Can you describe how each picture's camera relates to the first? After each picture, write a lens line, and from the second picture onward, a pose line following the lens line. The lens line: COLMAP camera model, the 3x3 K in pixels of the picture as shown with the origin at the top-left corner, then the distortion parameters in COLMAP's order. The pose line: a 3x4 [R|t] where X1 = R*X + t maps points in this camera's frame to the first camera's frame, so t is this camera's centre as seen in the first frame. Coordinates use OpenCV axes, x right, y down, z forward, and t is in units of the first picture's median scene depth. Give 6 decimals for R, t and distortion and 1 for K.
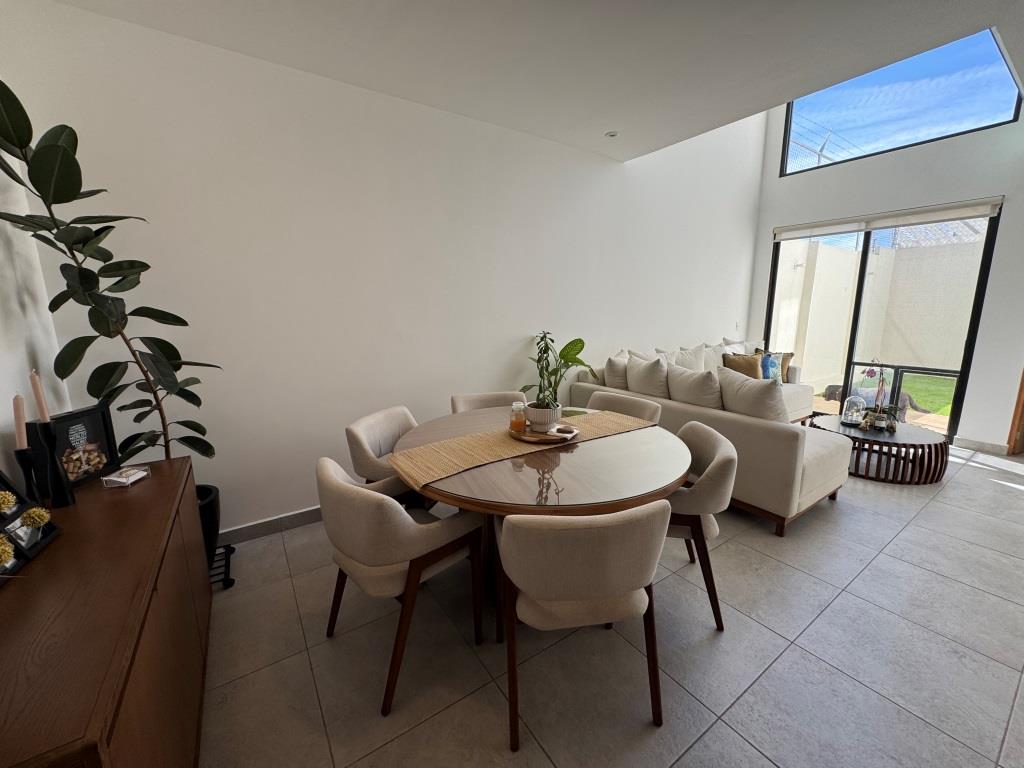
lens RADIAL K [[407.3, 0, 511.9], [0, 407.3, 383.3], [0, 0, 1]] dist [-0.001849, 0.000462]
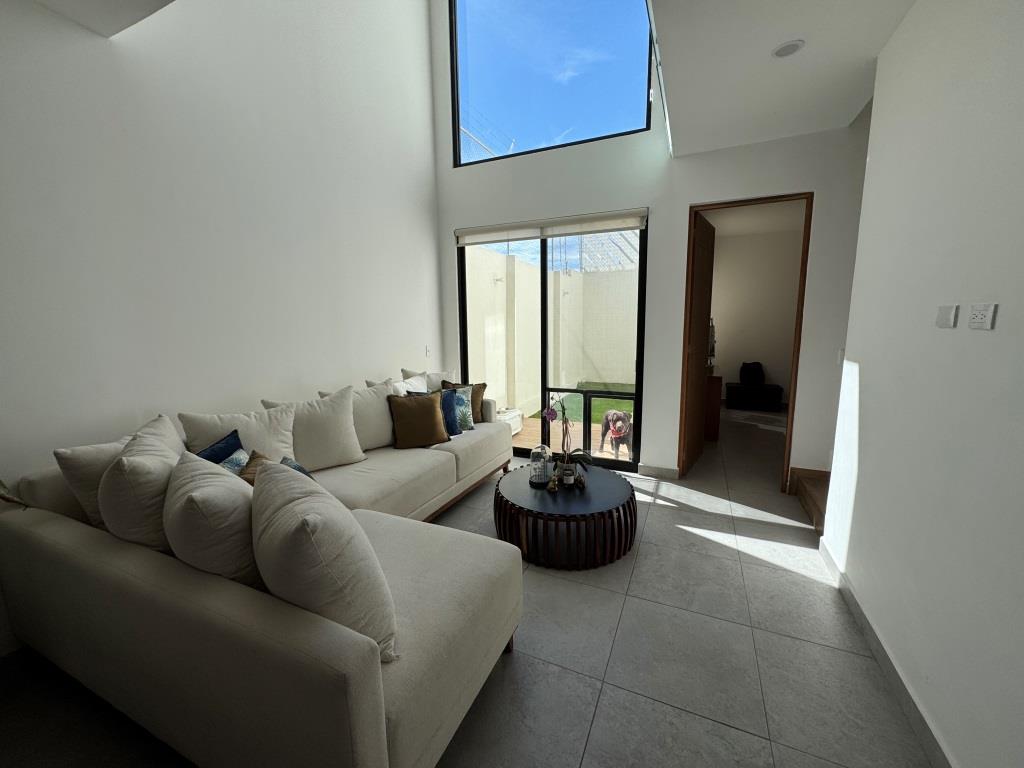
lens RADIAL K [[407.3, 0, 512.5], [0, 407.3, 384.8], [0, 0, 1]] dist [-0.001849, 0.000462]
pose [[0.853375, -0.082763, 0.514686, 0.673850], [0.102421, 0.994692, -0.009871, -0.120857], [-0.511138, 0.061138, 0.857322, 0.601356]]
